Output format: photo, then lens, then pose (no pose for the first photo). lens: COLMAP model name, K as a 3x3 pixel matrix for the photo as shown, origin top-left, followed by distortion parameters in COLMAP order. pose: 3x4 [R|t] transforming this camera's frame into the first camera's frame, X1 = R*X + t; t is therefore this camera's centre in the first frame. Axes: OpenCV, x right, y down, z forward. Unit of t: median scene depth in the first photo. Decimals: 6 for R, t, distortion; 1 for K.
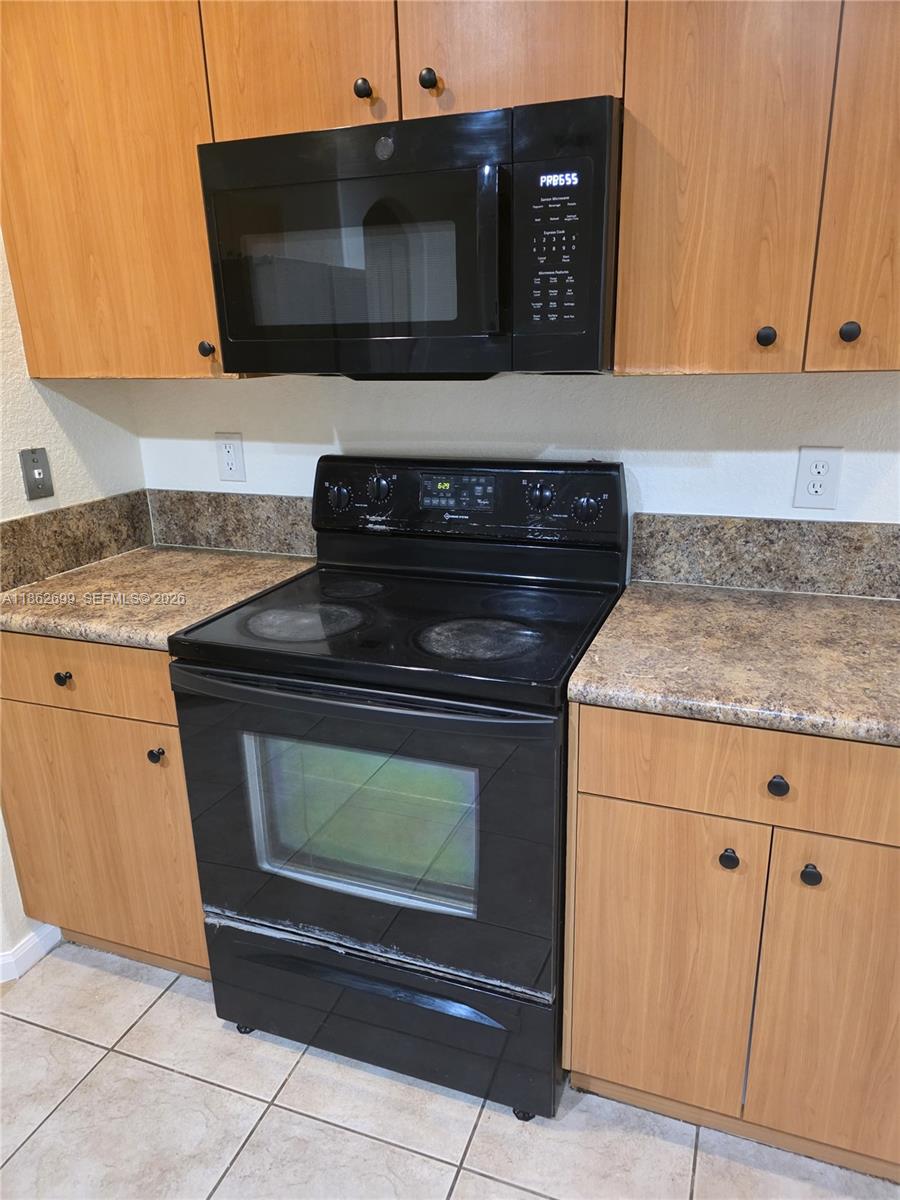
lens RADIAL K [[809.5, 0, 458.0], [0, 809.5, 603.7], [0, 0, 1]] dist [0.064657, 0.000817]
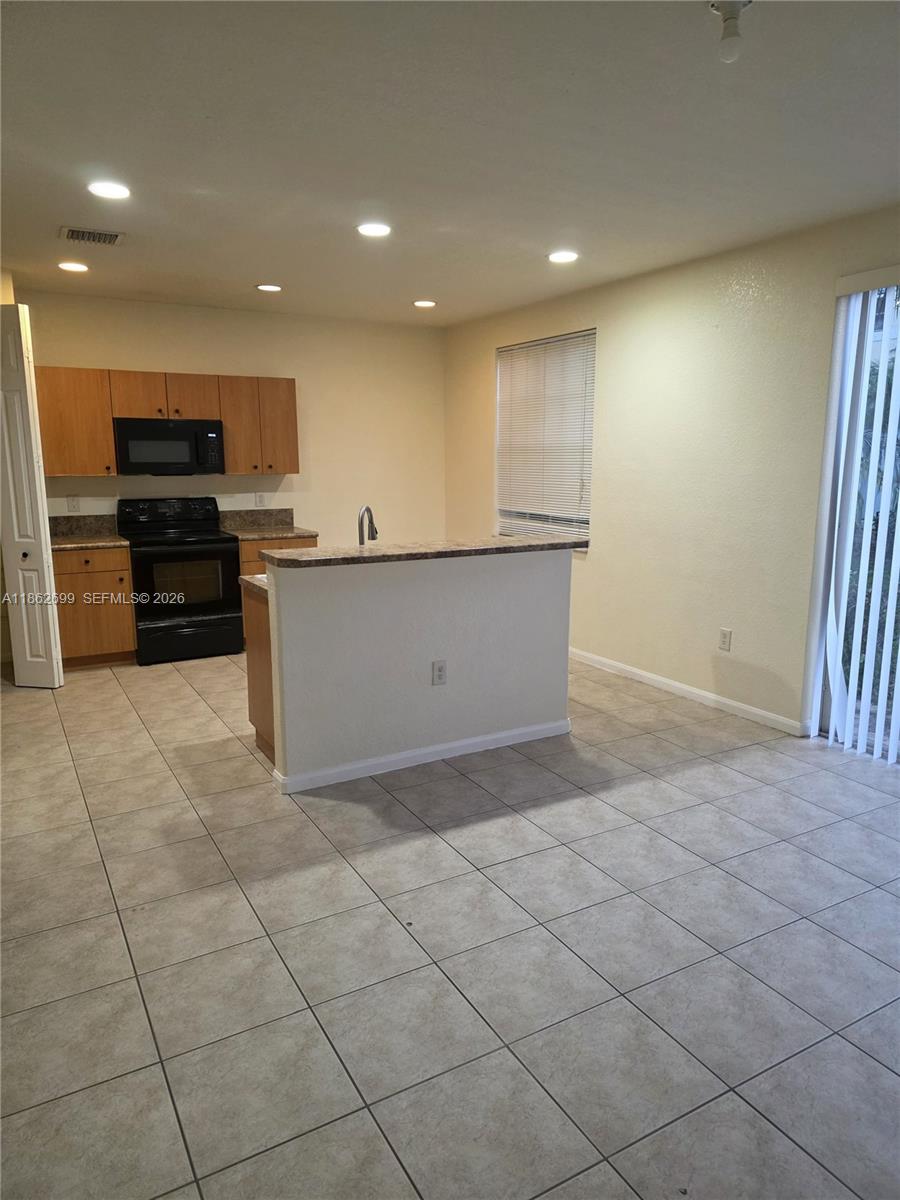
lens RADIAL K [[809.5, 0, 452.6], [0, 809.5, 597.4], [0, 0, 1]] dist [0.064657, 0.000817]
pose [[0.634373, -0.116173, 0.764247, -2.139844], [0.225245, 0.973522, -0.038982, 0.709615], [-0.739483, 0.196872, 0.643744, -2.273186]]
